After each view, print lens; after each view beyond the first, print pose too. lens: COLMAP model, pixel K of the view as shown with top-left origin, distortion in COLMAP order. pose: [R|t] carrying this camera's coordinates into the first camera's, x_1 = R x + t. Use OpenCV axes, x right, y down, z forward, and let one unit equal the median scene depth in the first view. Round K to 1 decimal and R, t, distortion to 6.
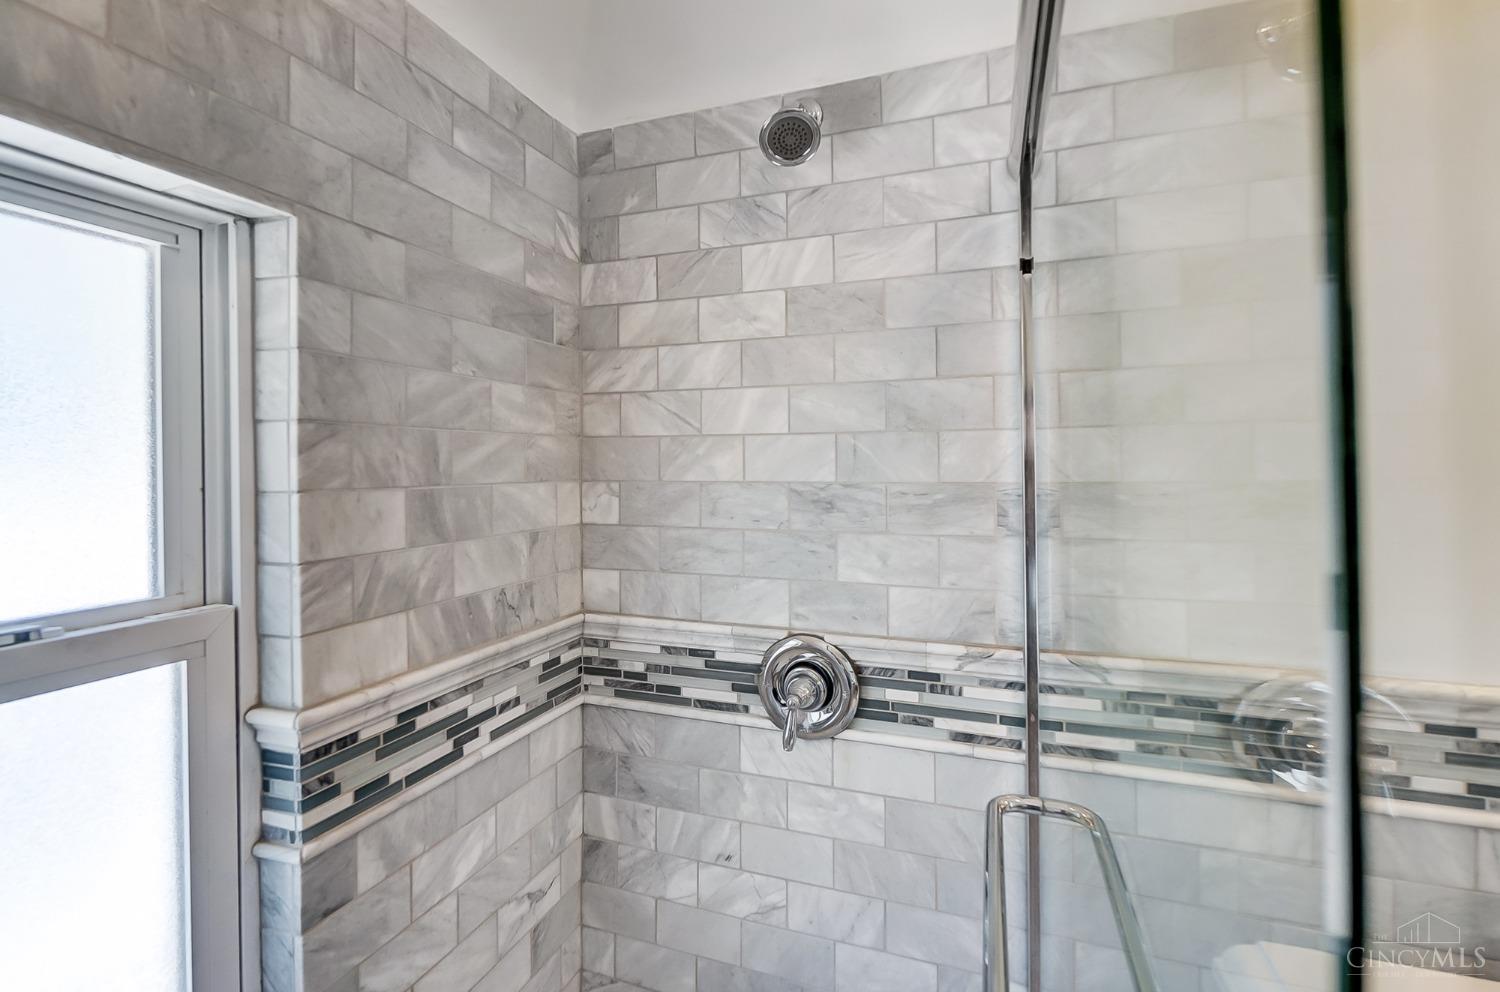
lens RADIAL K [[666.8, 0, 760.0], [0, 666.8, 460.1], [0, 0, 1]] dist [-0.017822, 0.002415]
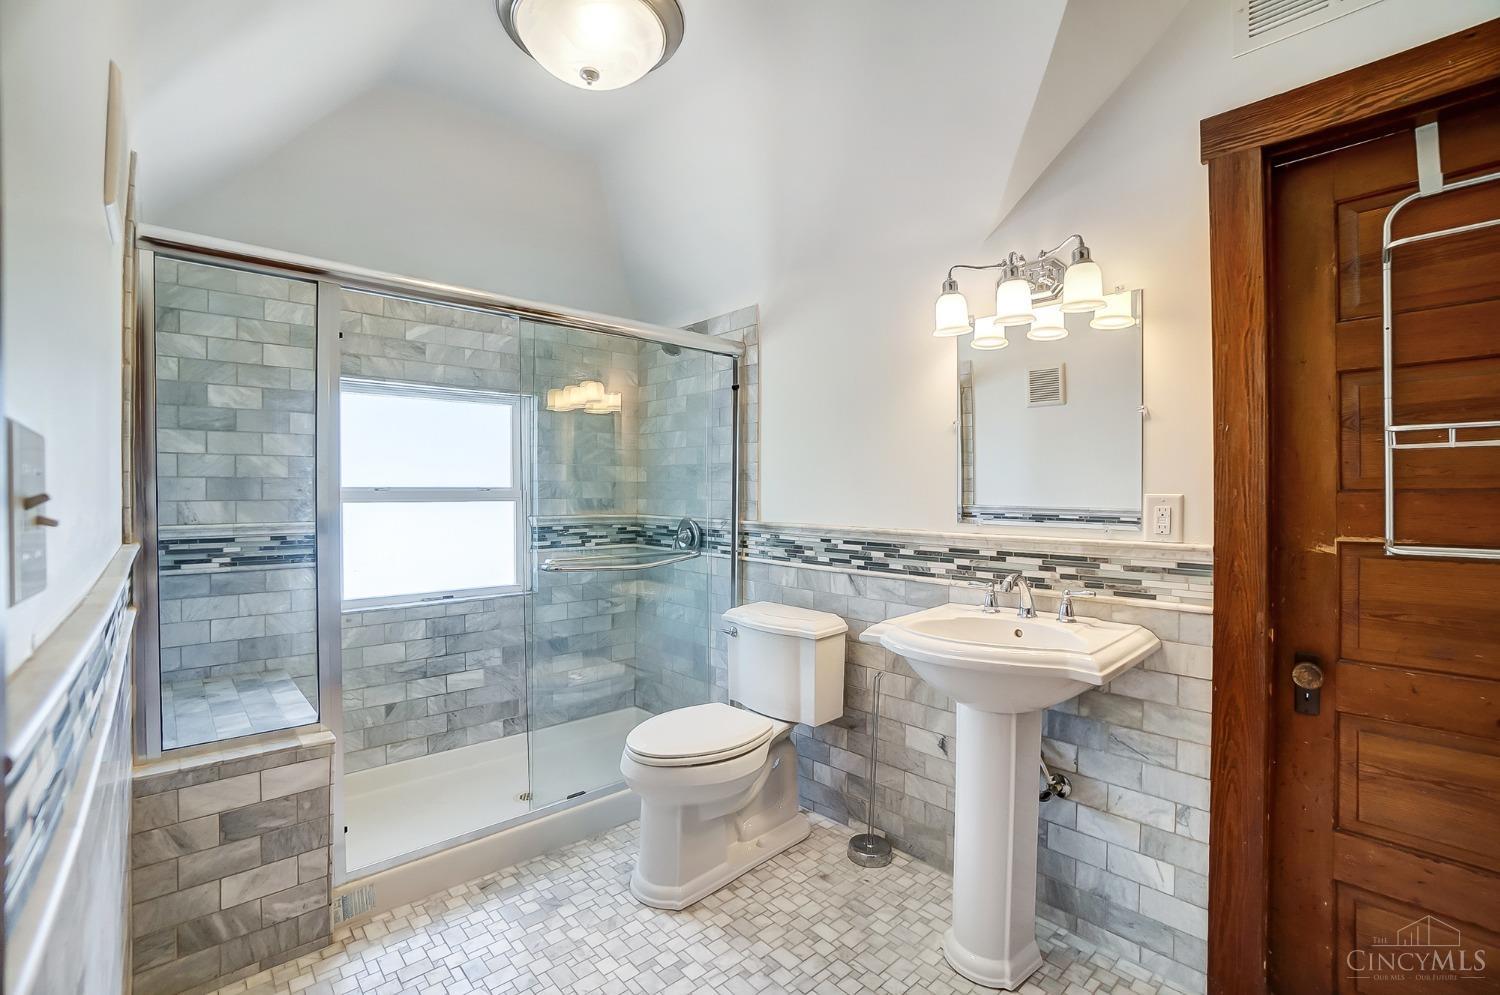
lens RADIAL K [[666.8, 0, 747.4], [0, 666.8, 493.6], [0, 0, 1]] dist [-0.017822, 0.002415]
pose [[0.883836, 0.008293, -0.467723, 1.657249], [-0.001062, 0.999876, 0.015722, 0.115716], [0.467795, -0.013399, 0.883735, -1.421340]]
